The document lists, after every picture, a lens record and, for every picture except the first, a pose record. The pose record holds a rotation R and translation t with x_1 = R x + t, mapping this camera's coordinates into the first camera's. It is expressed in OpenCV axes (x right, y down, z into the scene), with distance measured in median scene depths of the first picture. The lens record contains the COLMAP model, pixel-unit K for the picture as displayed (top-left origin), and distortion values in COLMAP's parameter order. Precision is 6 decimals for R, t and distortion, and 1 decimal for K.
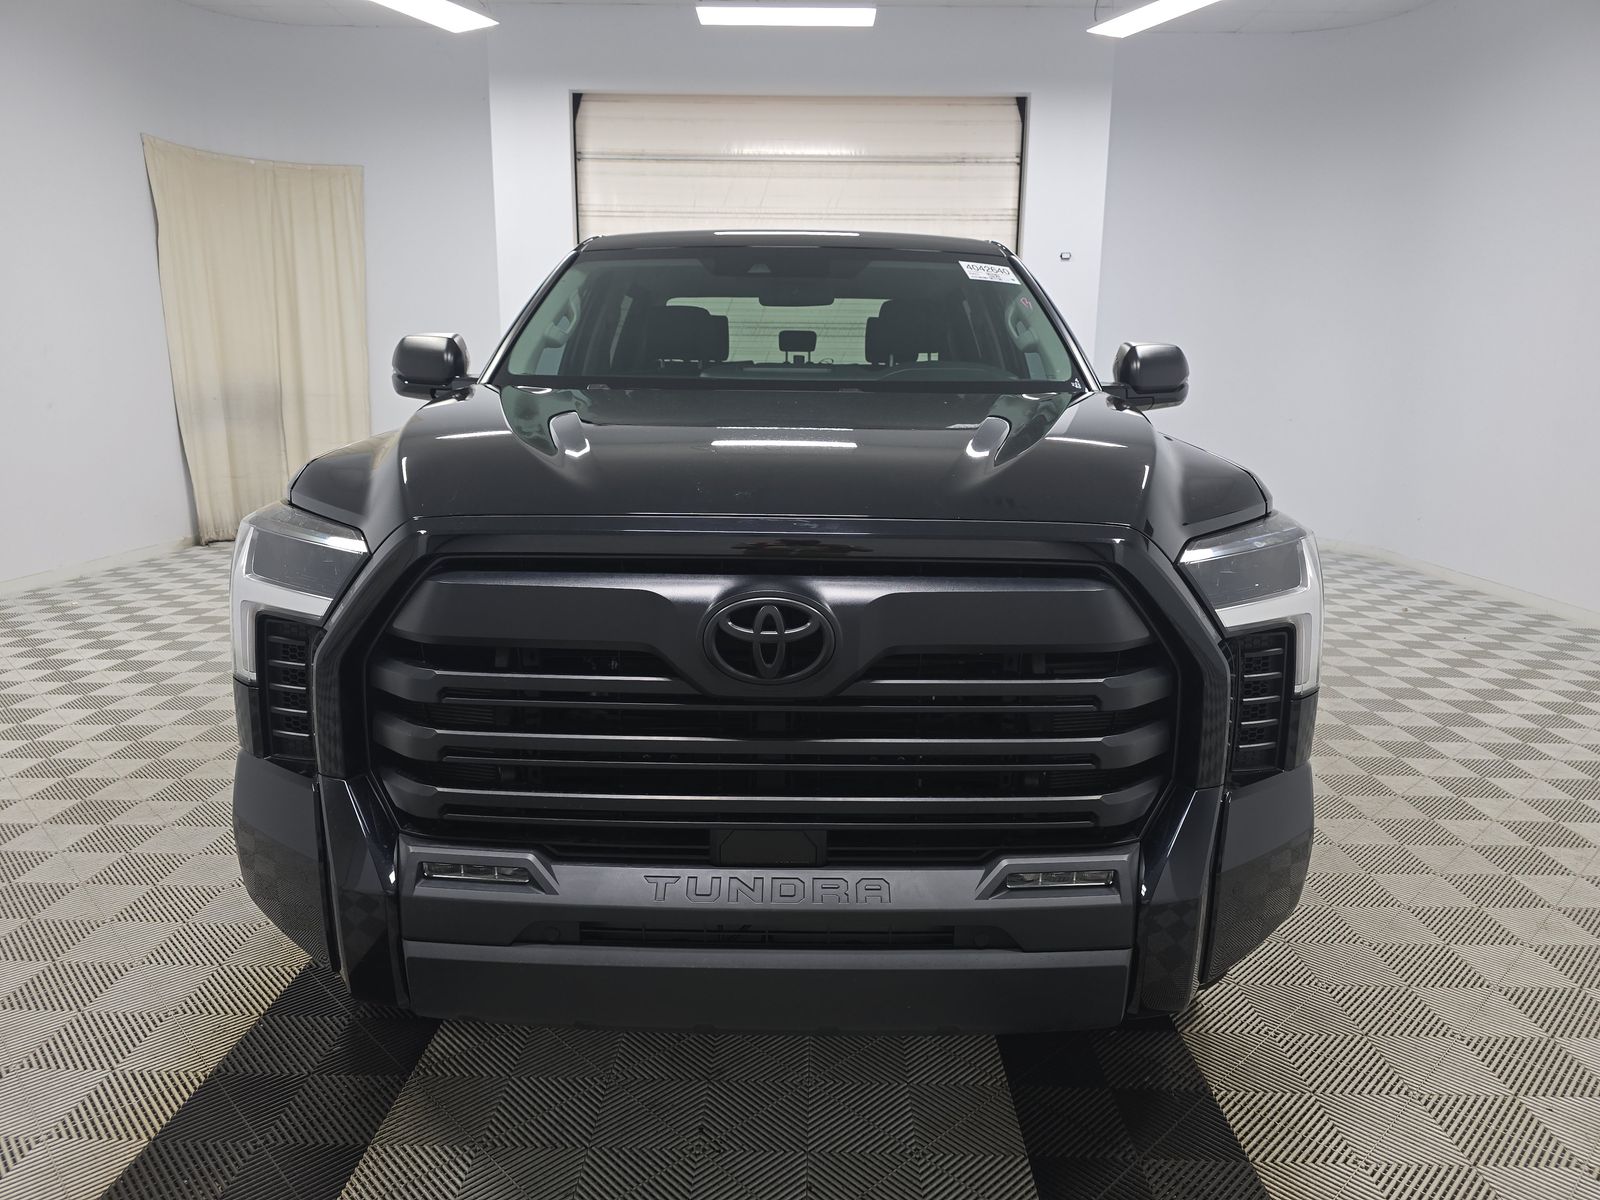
lens RADIAL K [[1076.7, 0, 794.6], [0, 1076.7, 603.6], [0, 0, 1]] dist [0.034256, -0.010297]
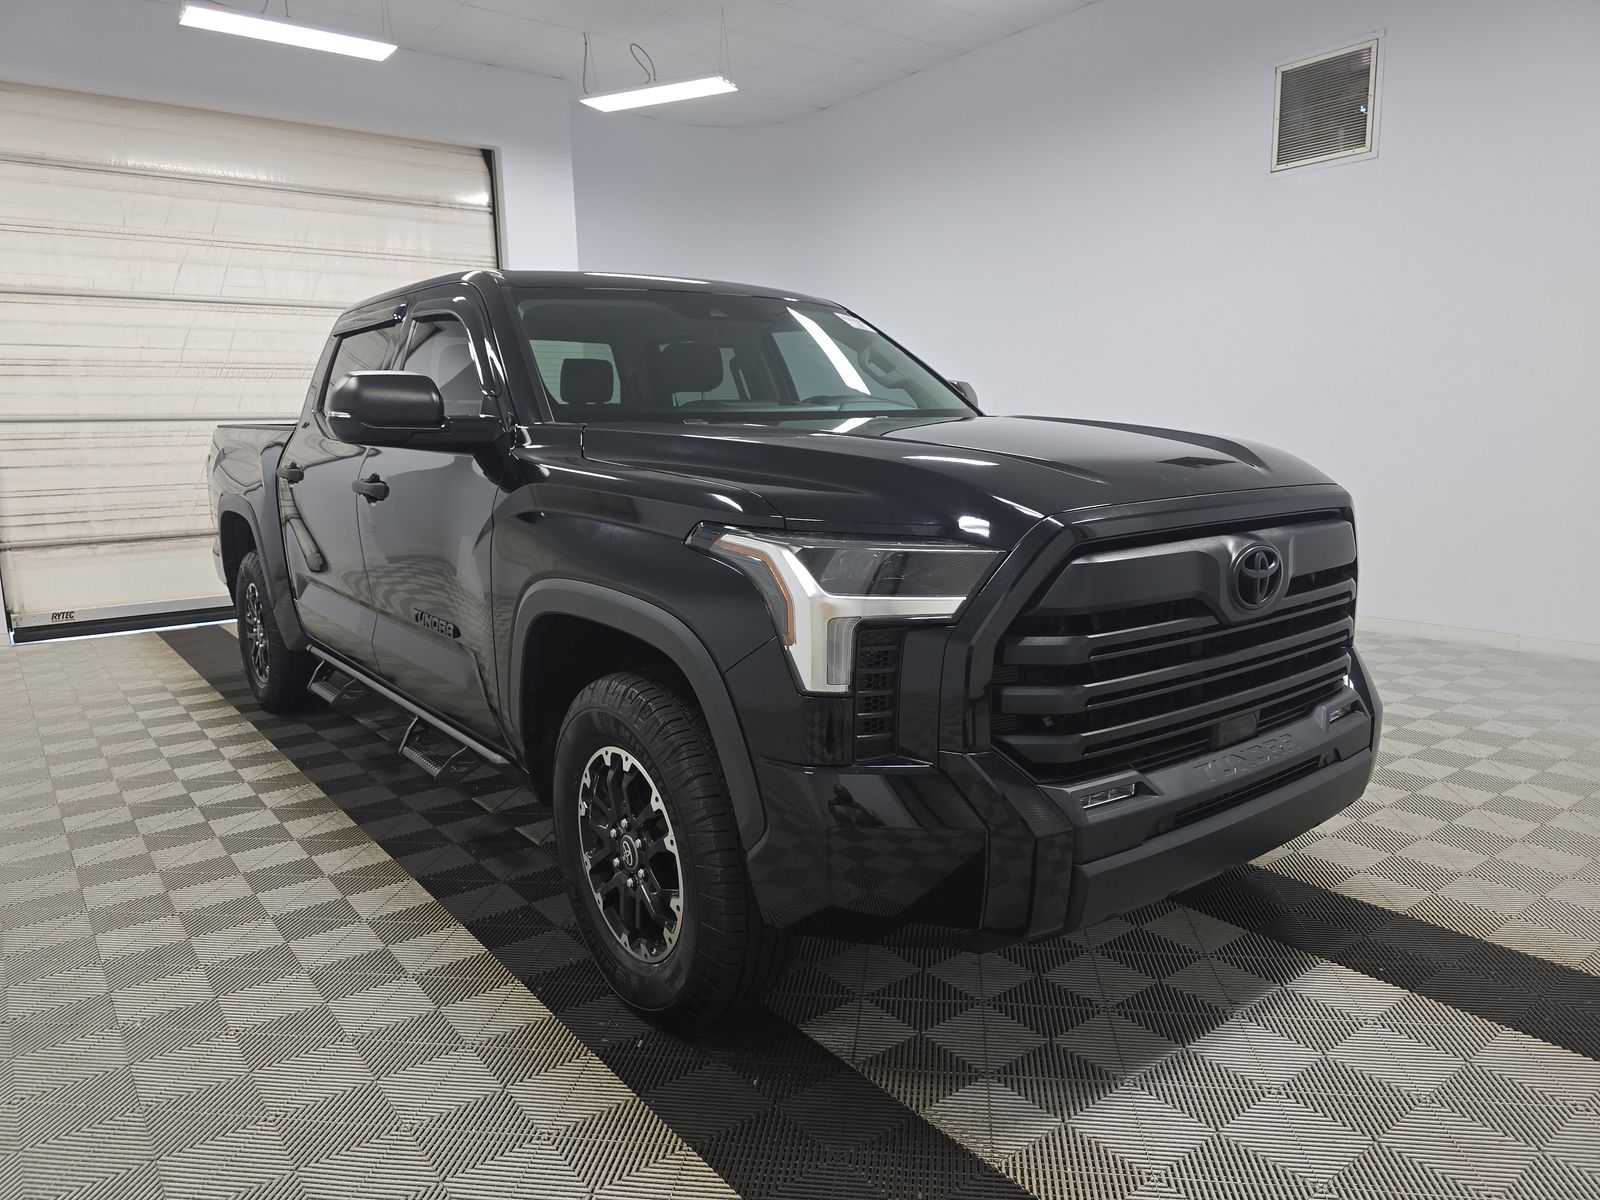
lens RADIAL K [[1076.7, 0, 793.9], [0, 1076.7, 603.7], [0, 0, 1]] dist [0.034256, -0.010297]
pose [[0.789626, -0.129260, 0.599819, -0.232331], [0.152981, 0.988162, 0.011557, -0.007095], [-0.594212, 0.082635, 0.800052, 0.035855]]
